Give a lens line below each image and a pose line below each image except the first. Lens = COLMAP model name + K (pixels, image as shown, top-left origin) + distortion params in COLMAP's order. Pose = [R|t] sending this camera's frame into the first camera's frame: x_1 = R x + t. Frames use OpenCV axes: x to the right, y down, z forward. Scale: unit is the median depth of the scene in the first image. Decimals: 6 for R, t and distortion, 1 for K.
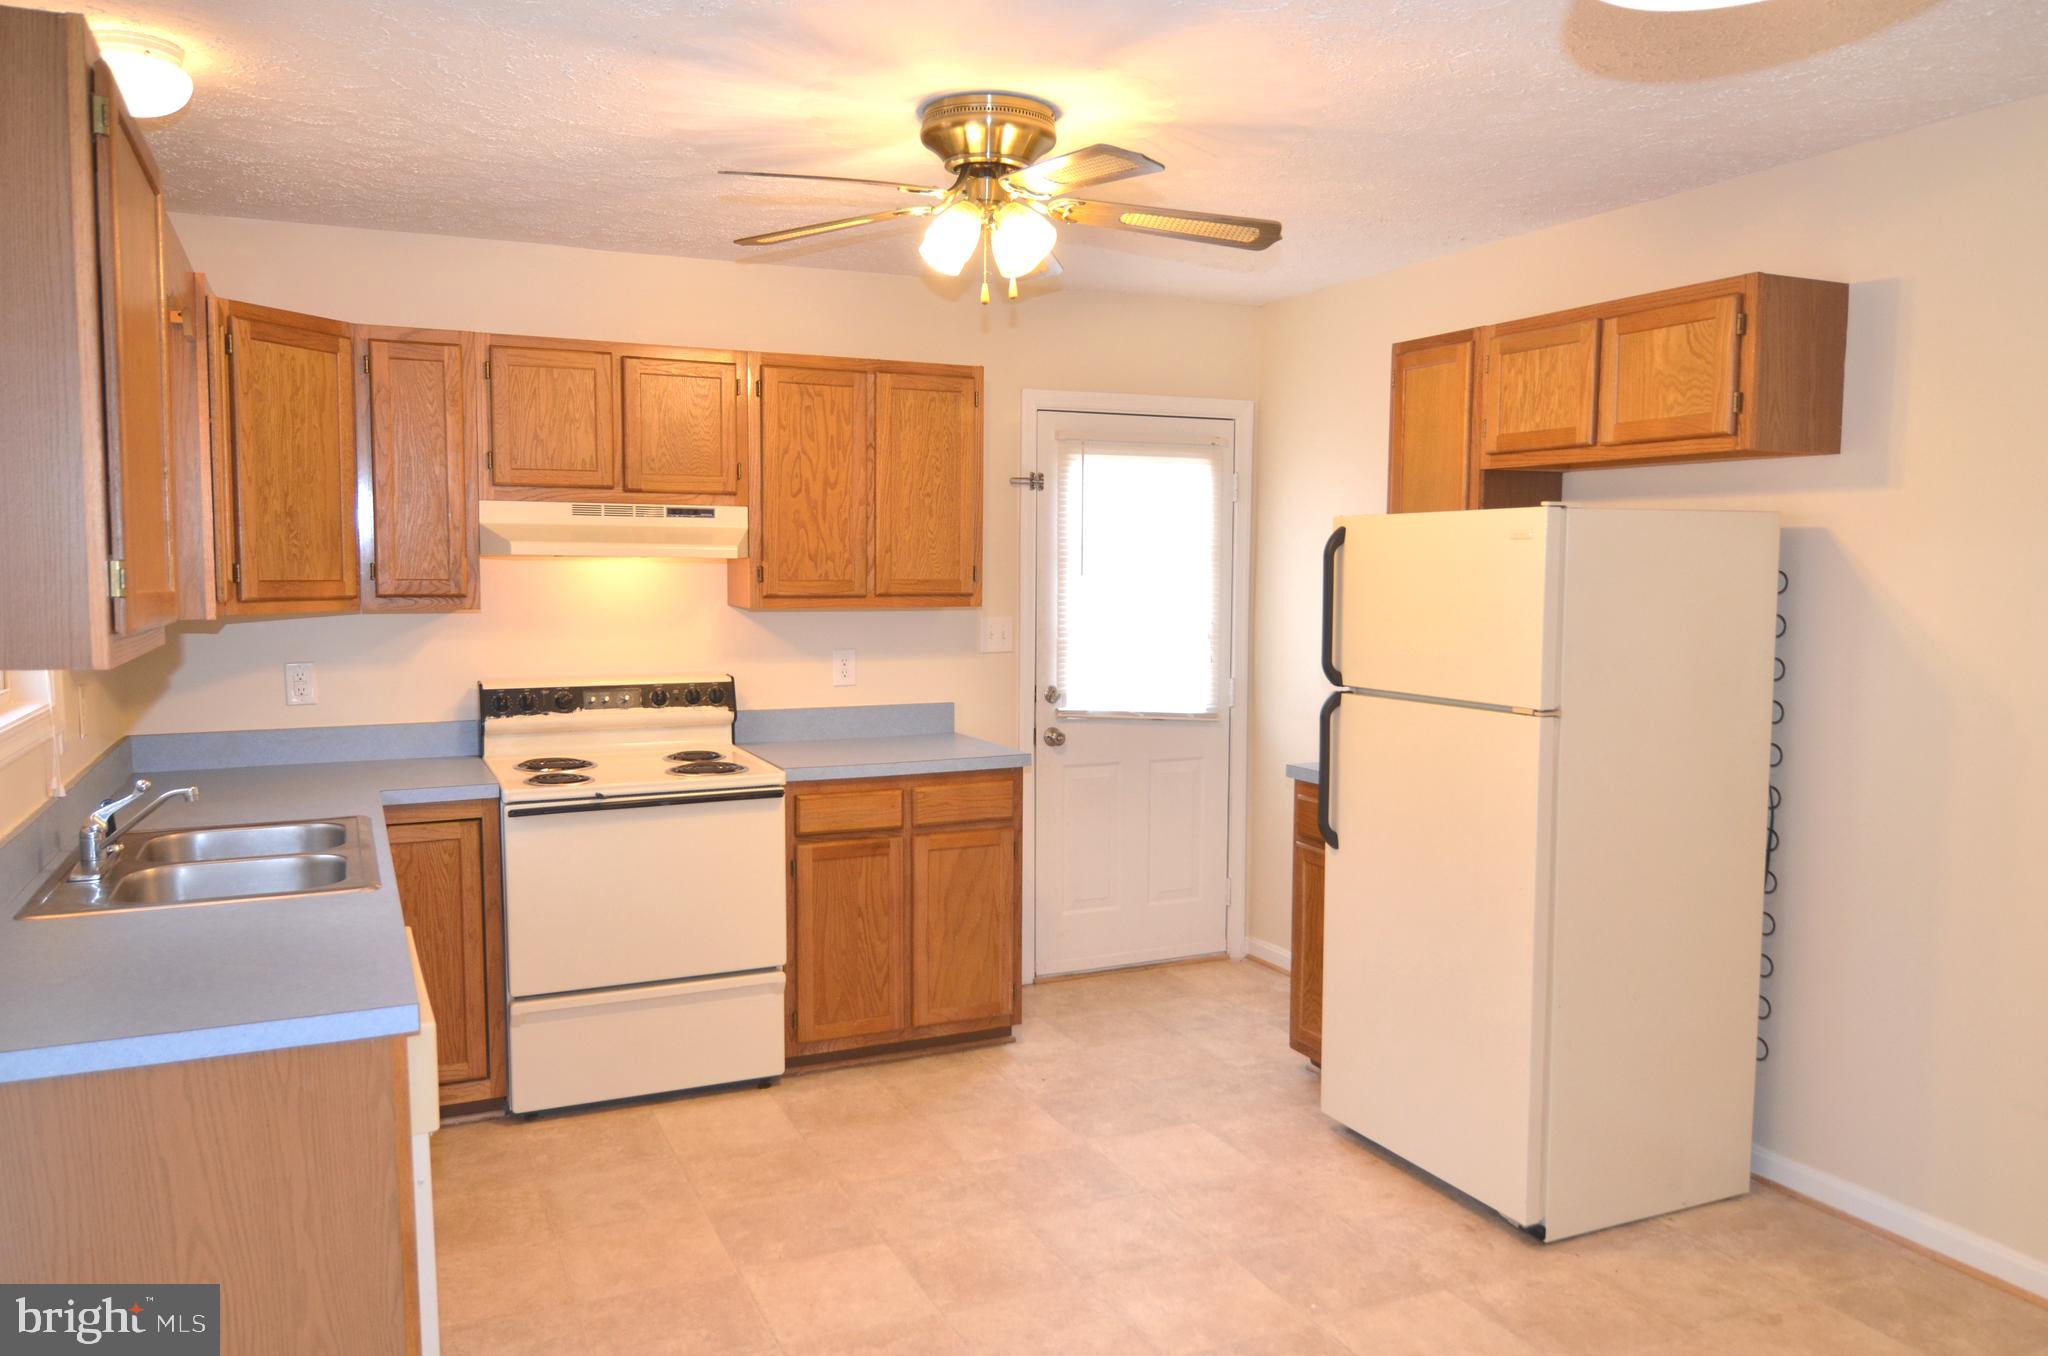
lens RADIAL K [[1439.2, 0, 981.7], [0, 1439.2, 677.7], [0, 0, 1]] dist [-0.008473, 0.000800]
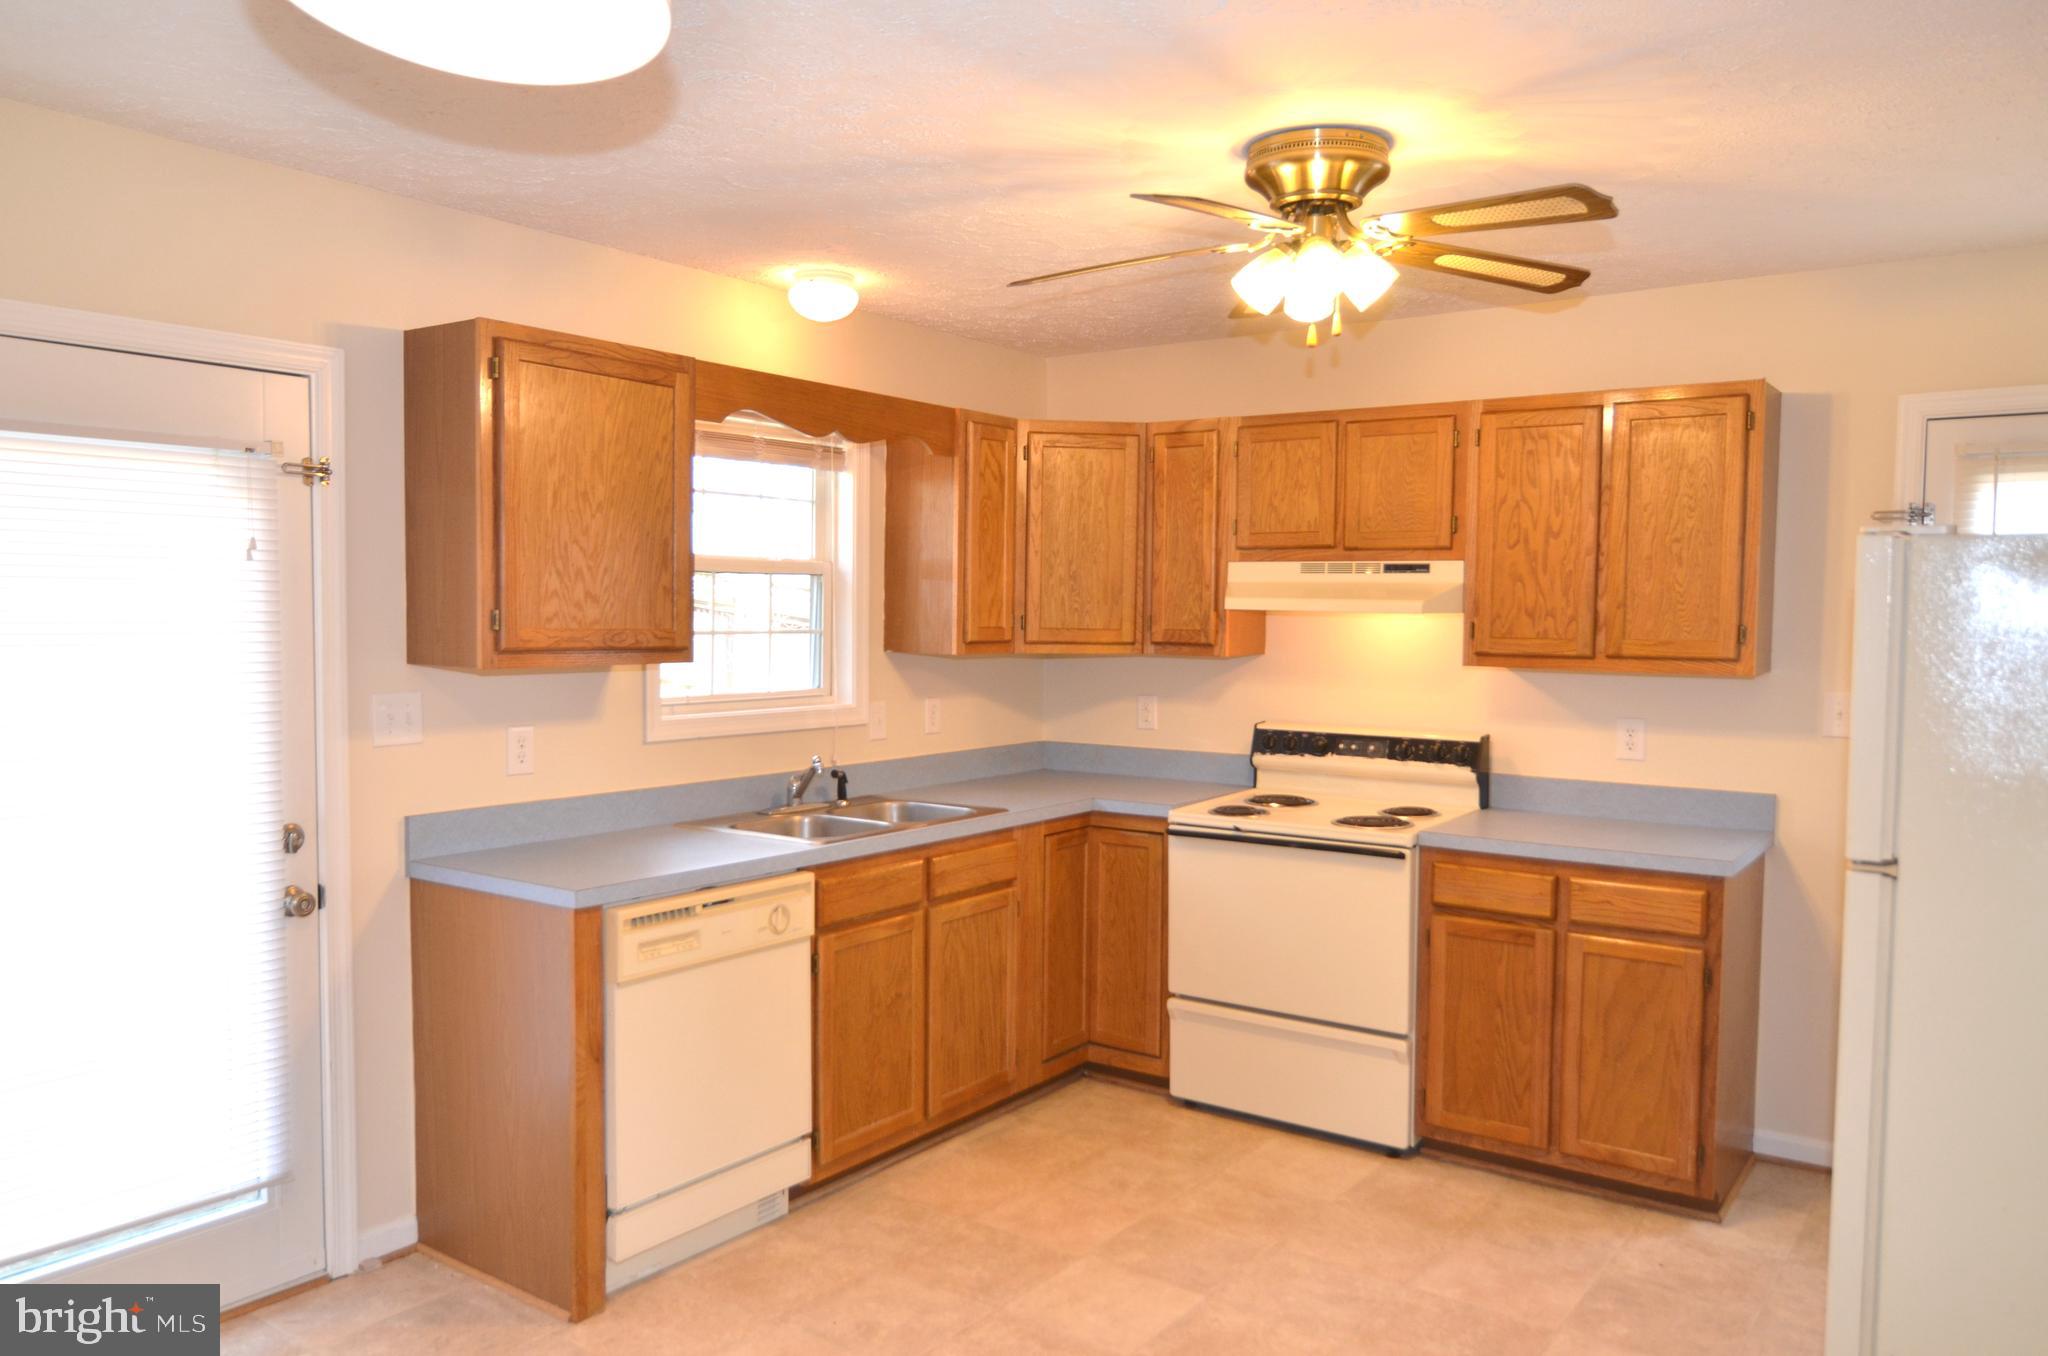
lens RADIAL K [[1439.2, 0, 1022.2], [0, 1439.2, 672.2], [0, 0, 1]] dist [-0.008473, 0.000800]
pose [[0.507786, 0.039807, -0.860563, 0.537448], [-0.076302, 0.997084, 0.001099, -0.023354], [0.858097, 0.065104, 0.509343, 0.266873]]
